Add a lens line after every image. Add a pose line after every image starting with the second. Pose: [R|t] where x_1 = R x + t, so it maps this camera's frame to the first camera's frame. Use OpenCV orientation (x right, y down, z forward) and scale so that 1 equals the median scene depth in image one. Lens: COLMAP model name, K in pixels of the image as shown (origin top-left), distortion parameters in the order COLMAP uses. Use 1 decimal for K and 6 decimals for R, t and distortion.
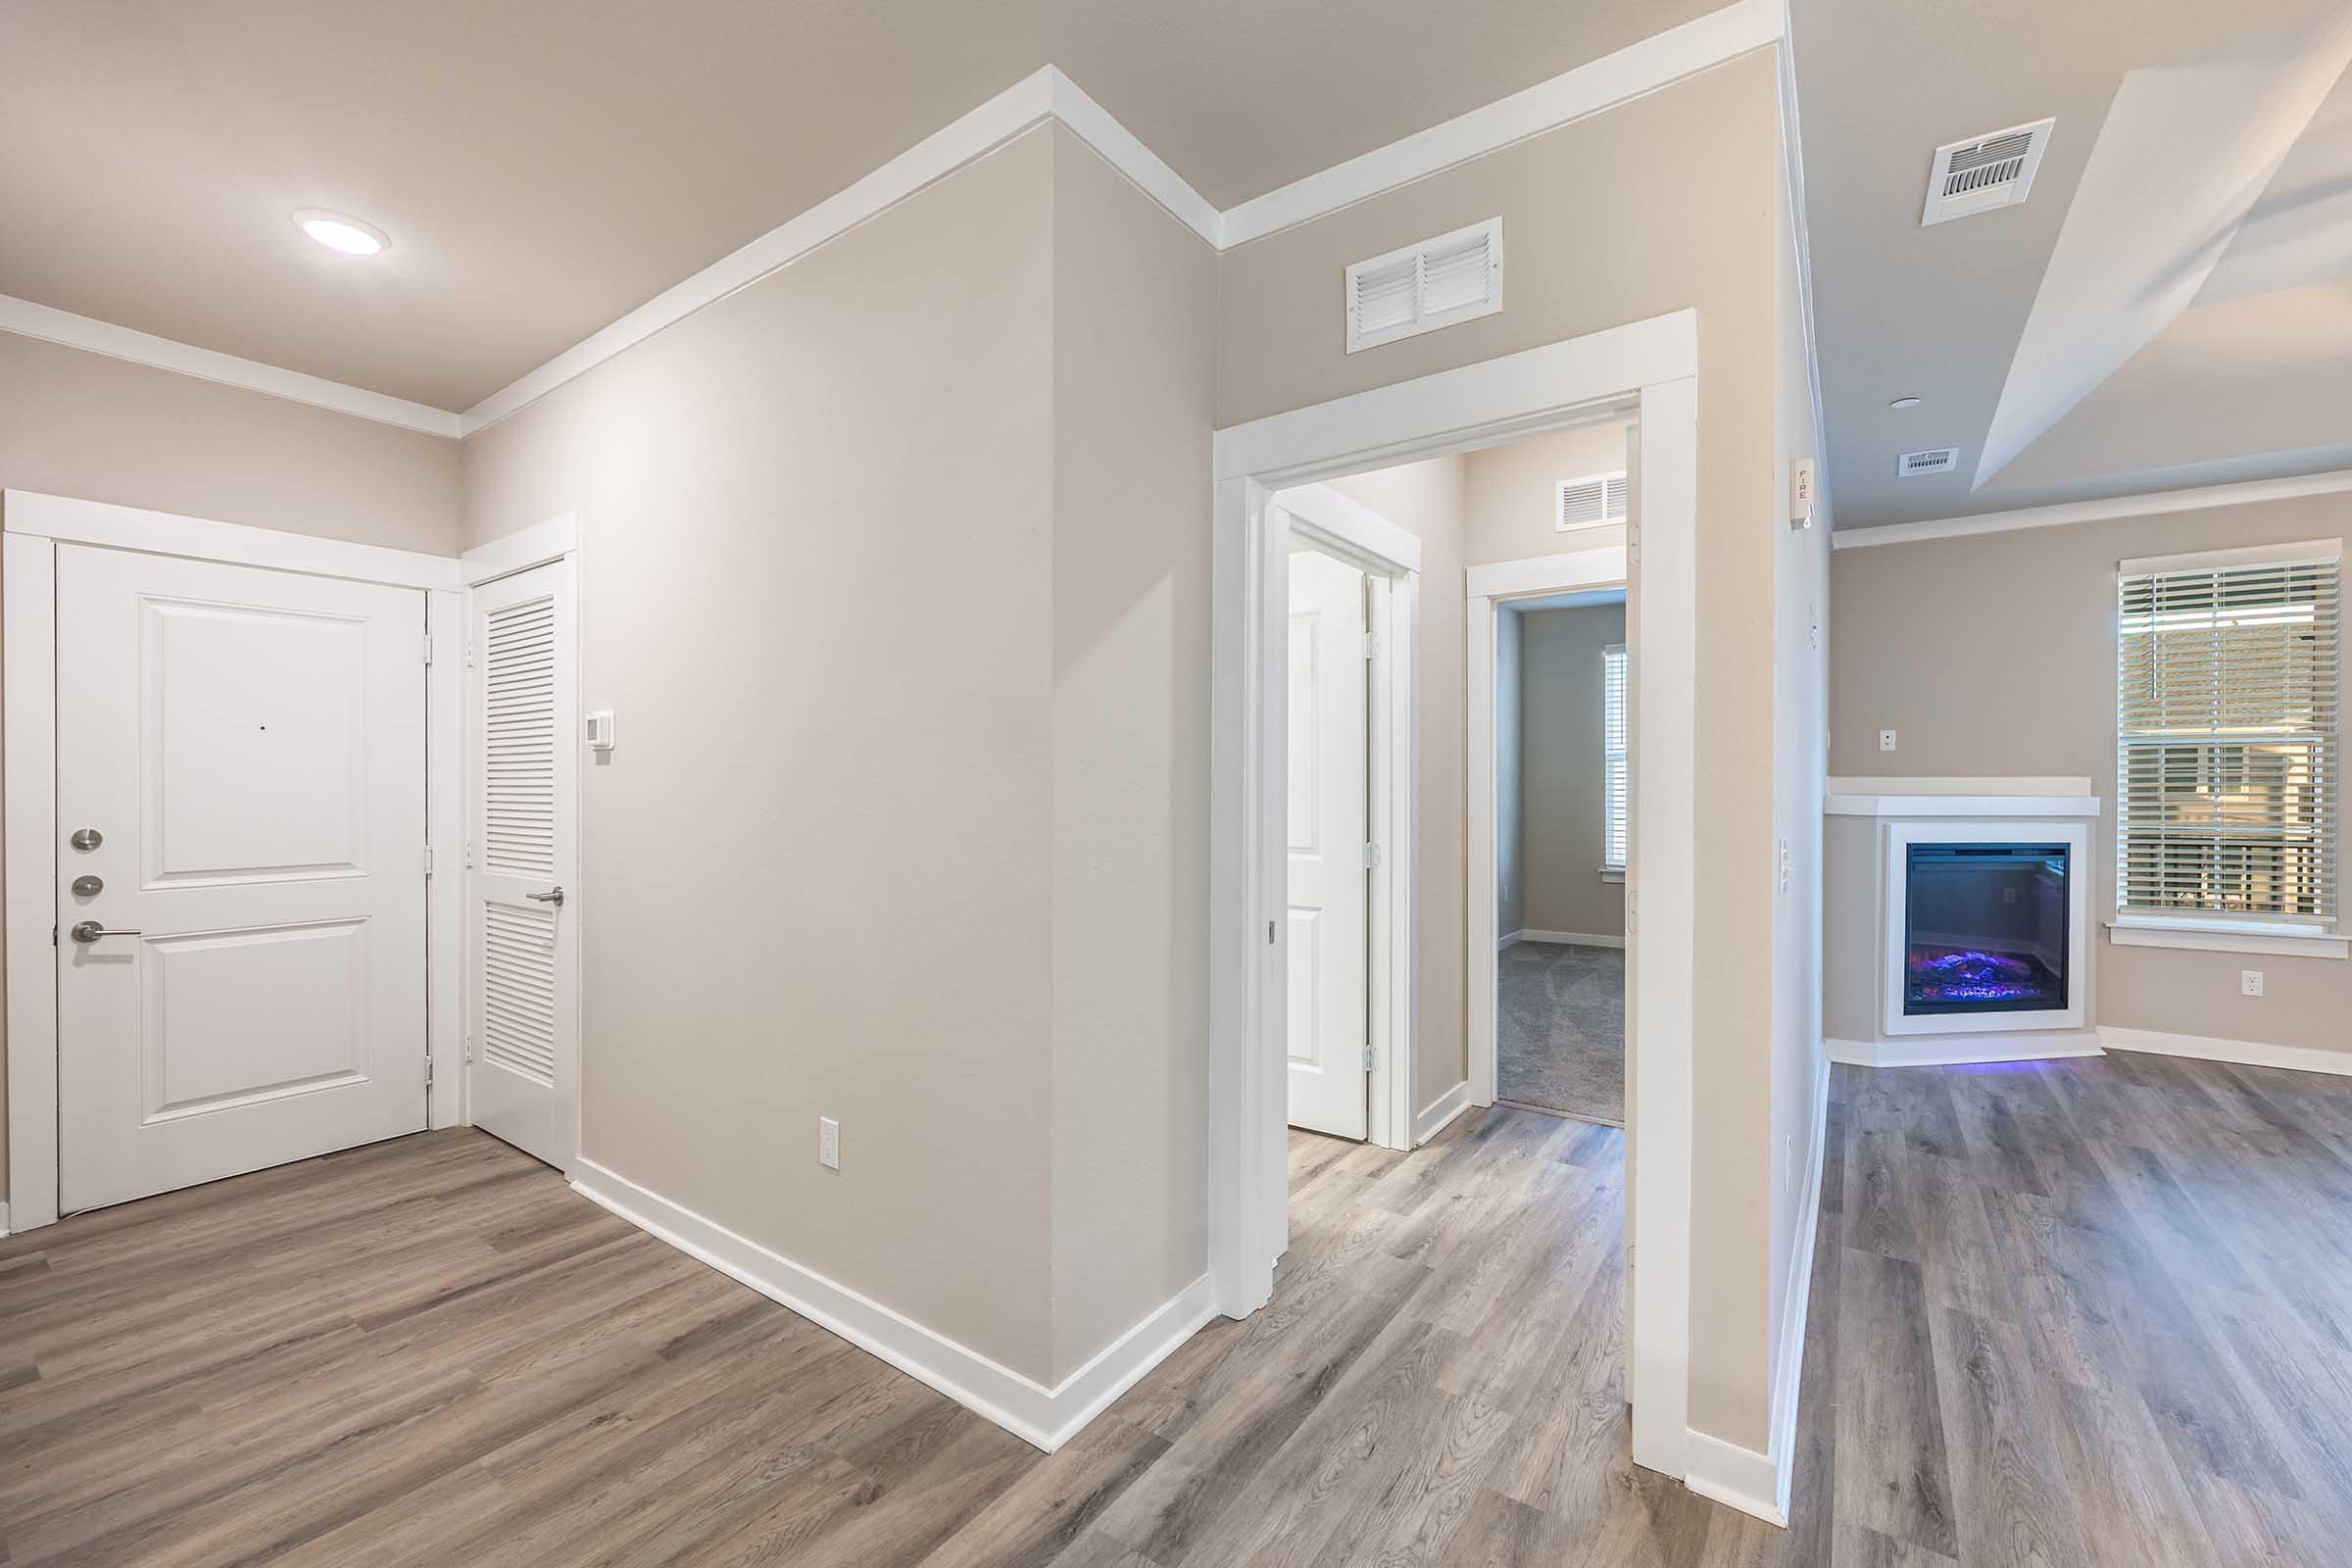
lens RADIAL K [[952.2, 0, 1173.4], [0, 952.2, 786.9], [0, 0, 1]] dist [-0.001117, 0.000354]
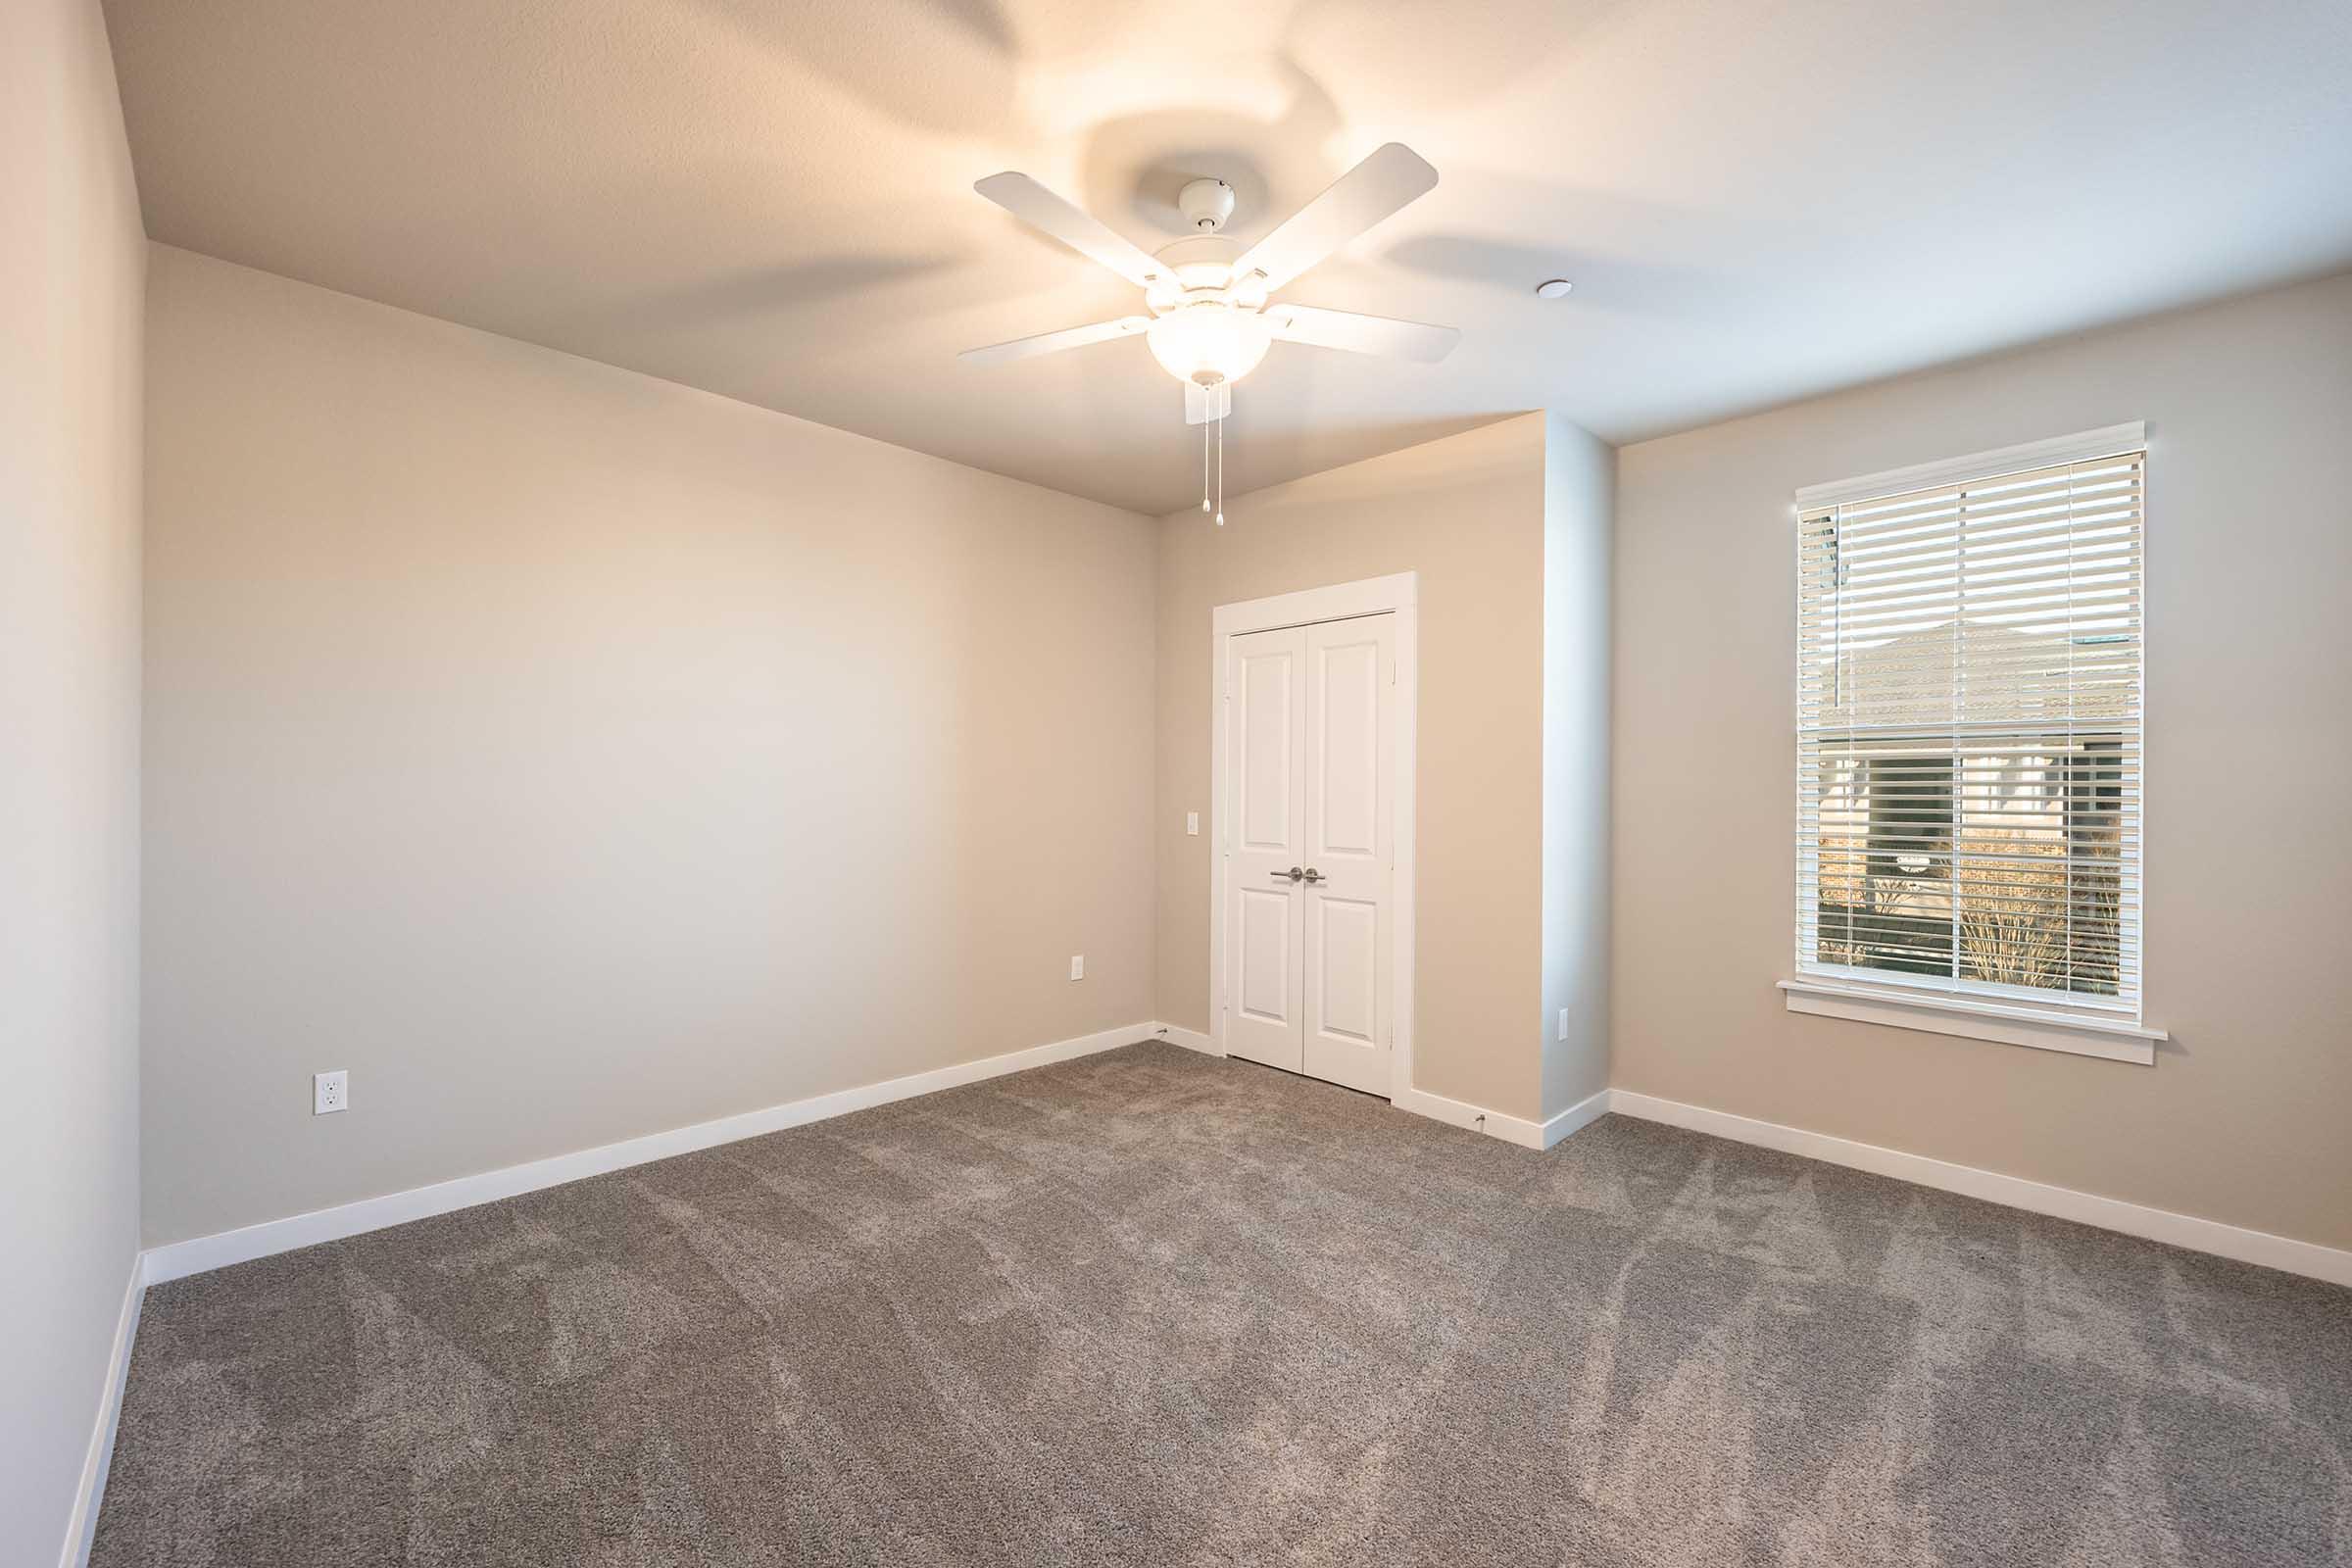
lens RADIAL K [[921.4, 0, 1192.3], [0, 921.4, 792.1], [0, 0, 1]] dist [0.000733, -0.000906]
pose [[0.983123, 0.003496, -0.182911, 0.572383], [-0.001347, 0.999929, 0.011876, -0.009708], [0.182939, -0.011430, 0.983058, 1.186226]]
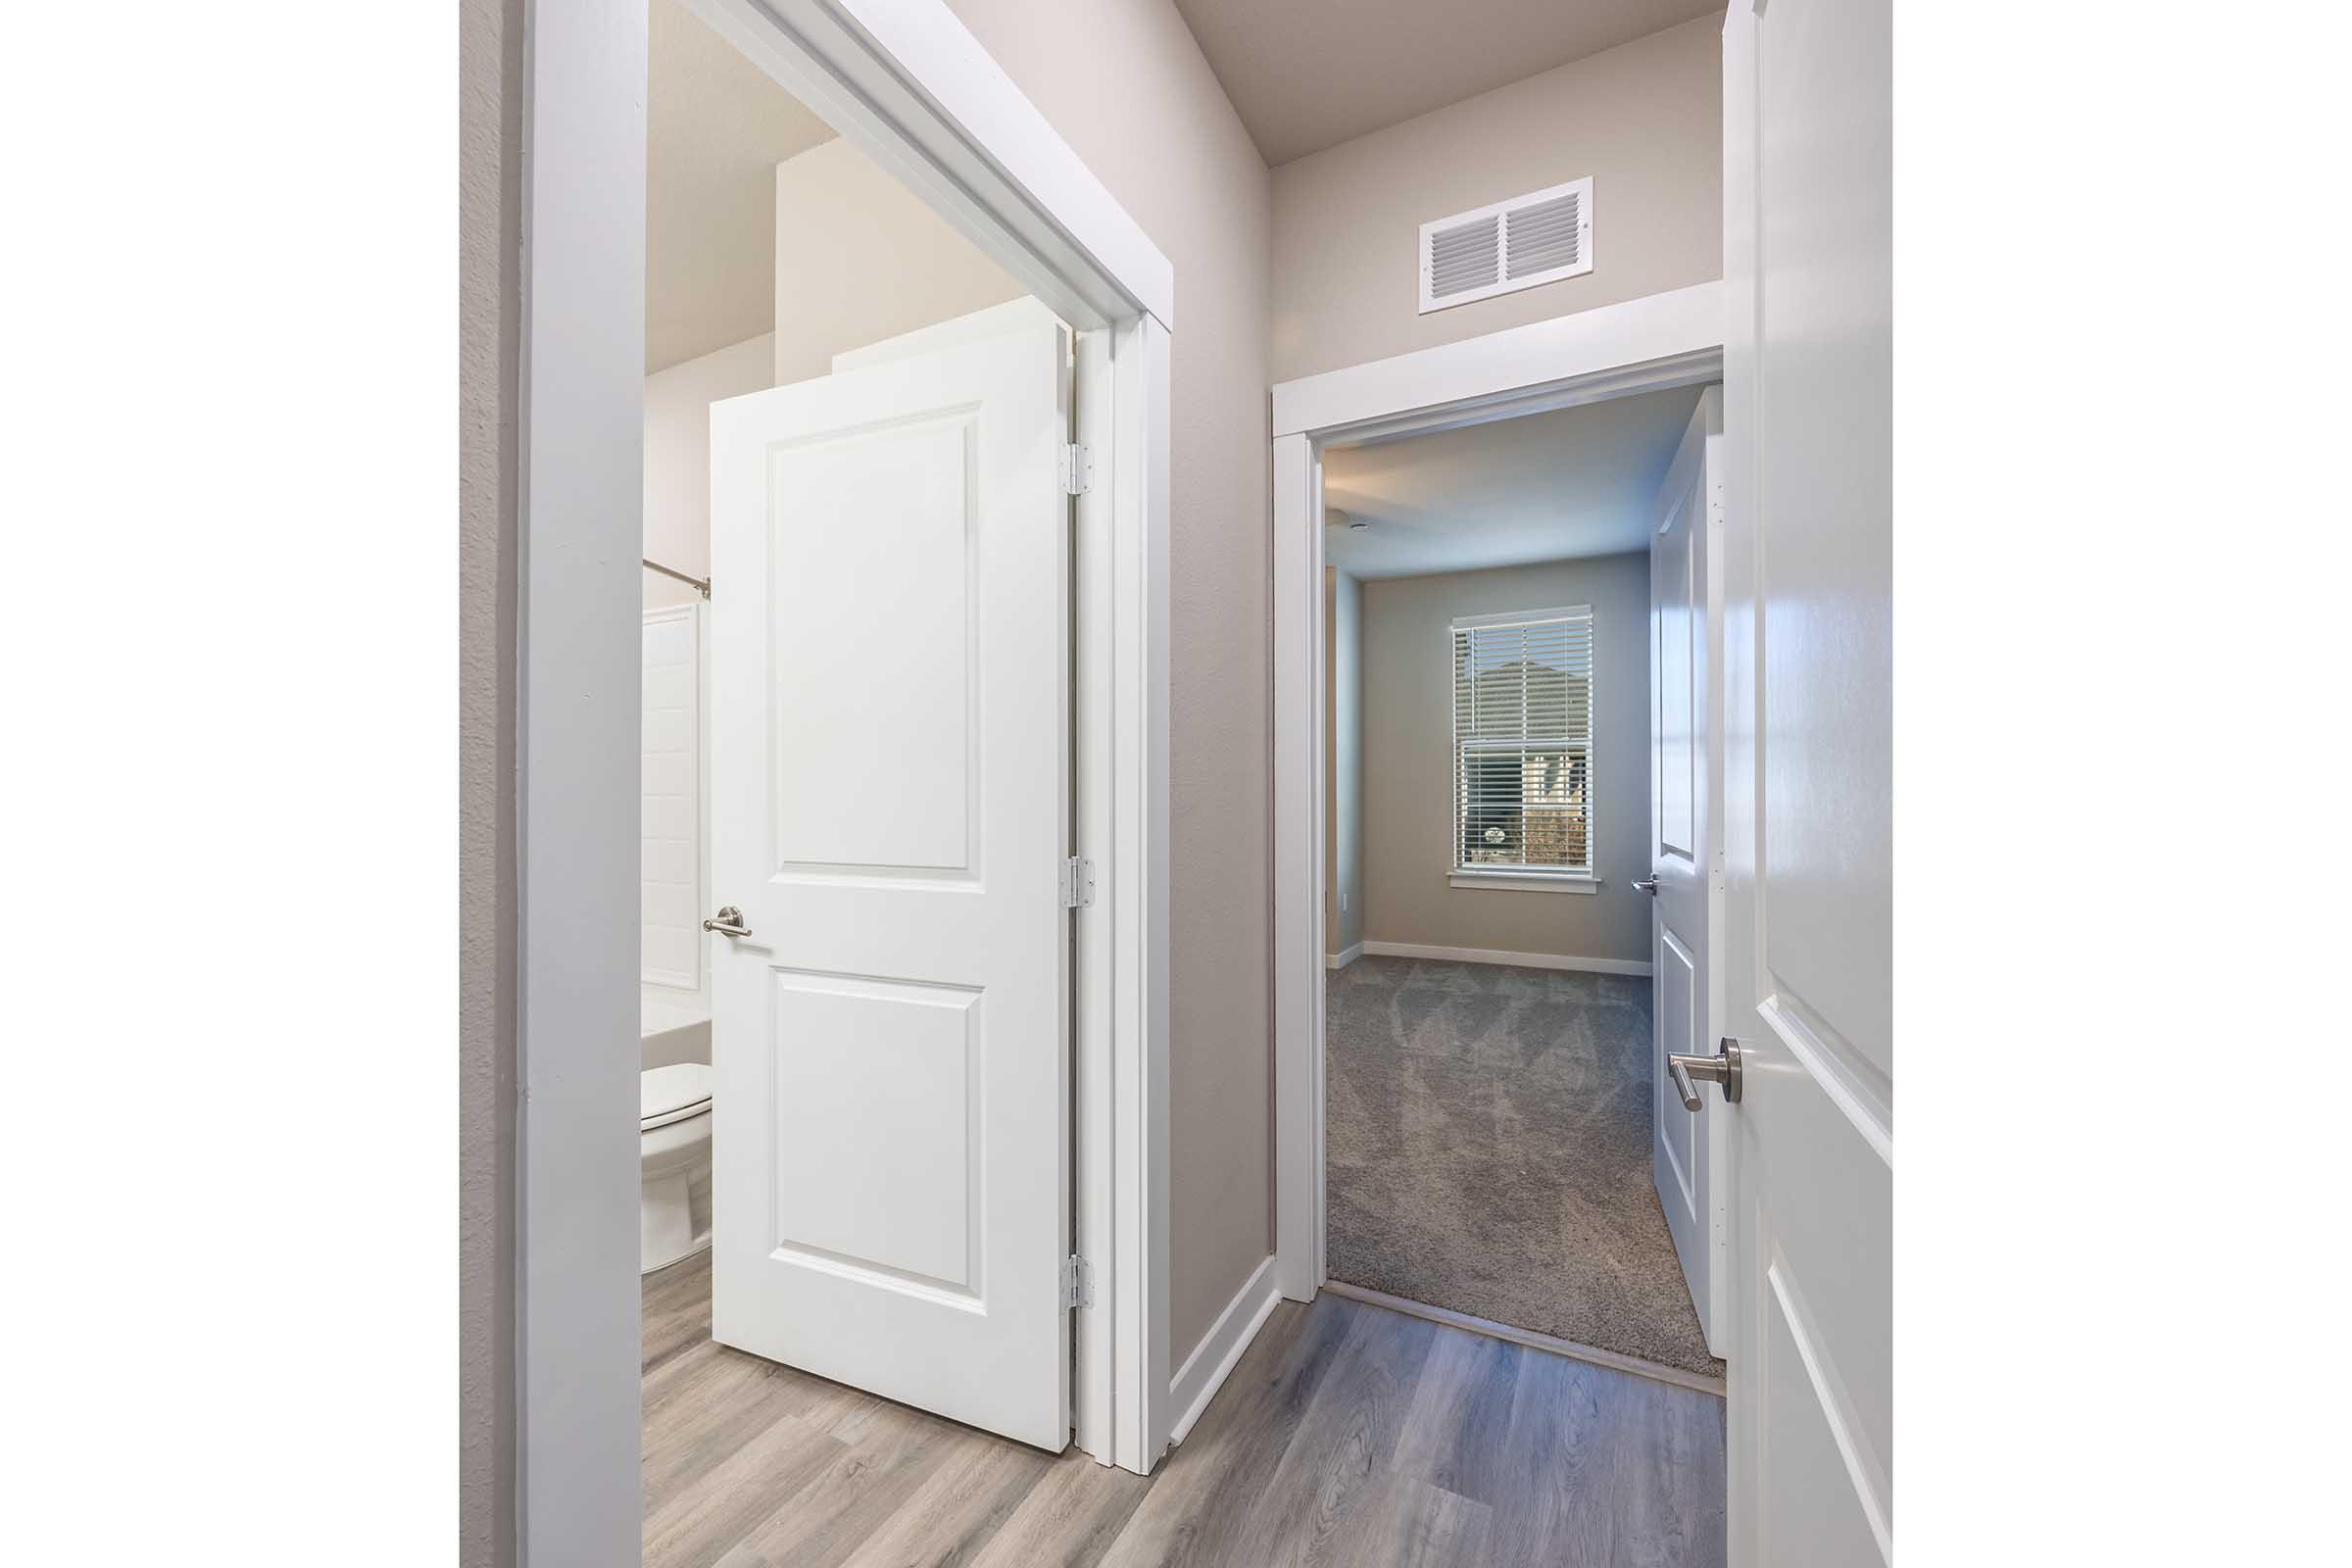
lens RADIAL K [[921.4, 0, 1160.6], [0, 921.4, 790.6], [0, 0, 1]] dist [0.000733, -0.000906]
pose [[0.990671, -0.004066, 0.136217, 0.174974], [0.003177, 0.999972, 0.006742, 0.019204], [-0.136240, -0.006247, 0.990656, 0.482932]]
